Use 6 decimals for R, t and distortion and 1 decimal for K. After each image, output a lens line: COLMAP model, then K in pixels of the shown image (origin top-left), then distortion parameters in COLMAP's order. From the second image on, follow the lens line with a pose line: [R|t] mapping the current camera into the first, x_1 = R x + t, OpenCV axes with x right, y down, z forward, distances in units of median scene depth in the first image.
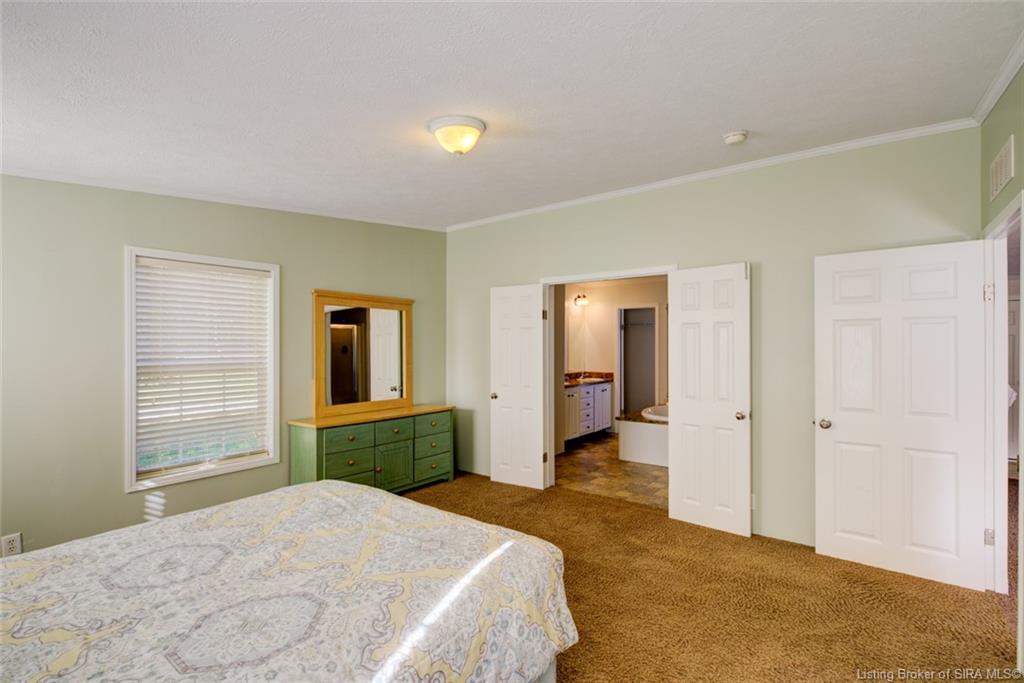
lens RADIAL K [[472.9, 0, 508.2], [0, 472.9, 345.6], [0, 0, 1]] dist [-0.003659, -0.000439]
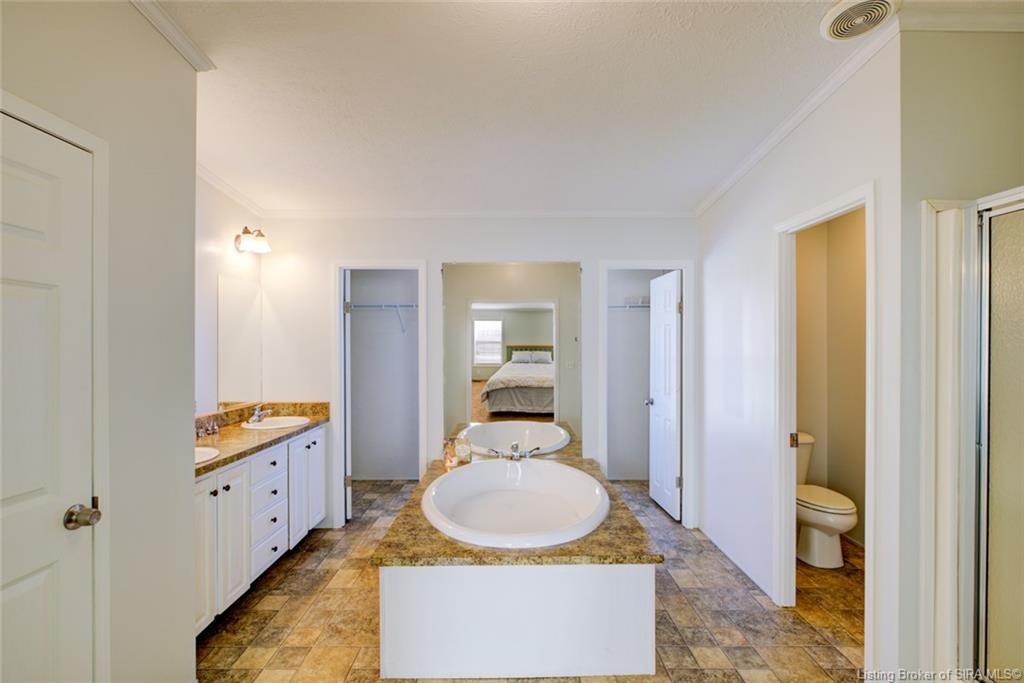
lens RADIAL K [[472.9, 0, 512.3], [0, 472.9, 345.2], [0, 0, 1]] dist [-0.003659, -0.000439]
pose [[0.791576, -0.004812, 0.611052, 0.078192], [0.003918, 0.999988, 0.002800, 0.000081], [-0.611058, 0.000177, 0.791586, 0.512859]]
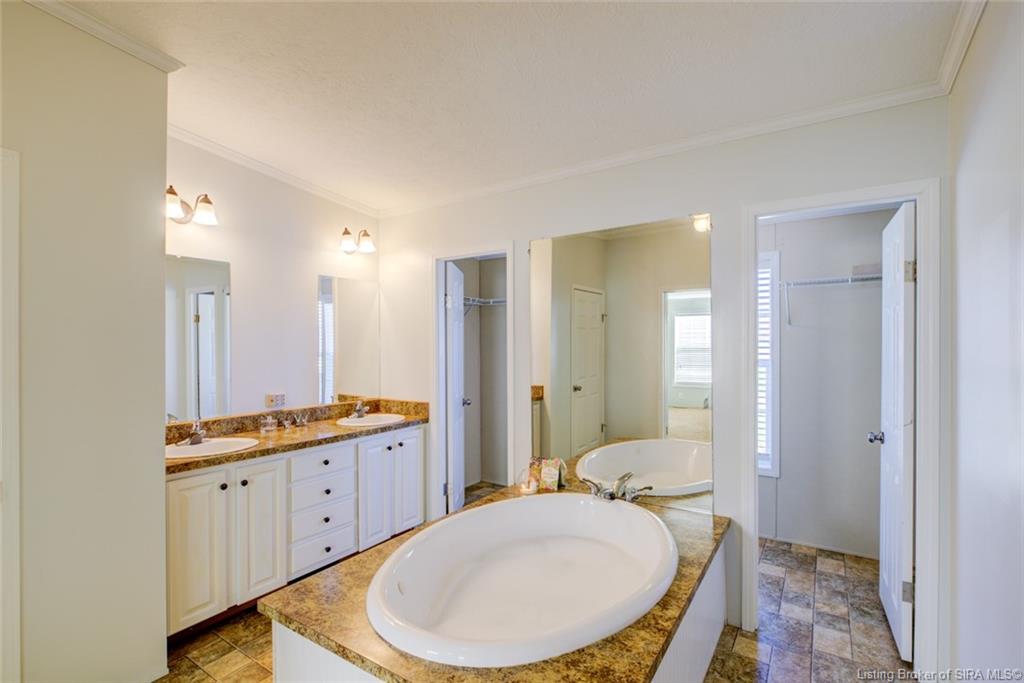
lens RADIAL K [[472.9, 0, 511.1], [0, 472.9, 345.6], [0, 0, 1]] dist [-0.003659, -0.000439]
pose [[0.997474, -0.007071, 0.070678, 0.267795], [0.006871, 0.999972, 0.003069, 0.002584], [-0.070697, -0.002576, 0.997494, 0.545506]]
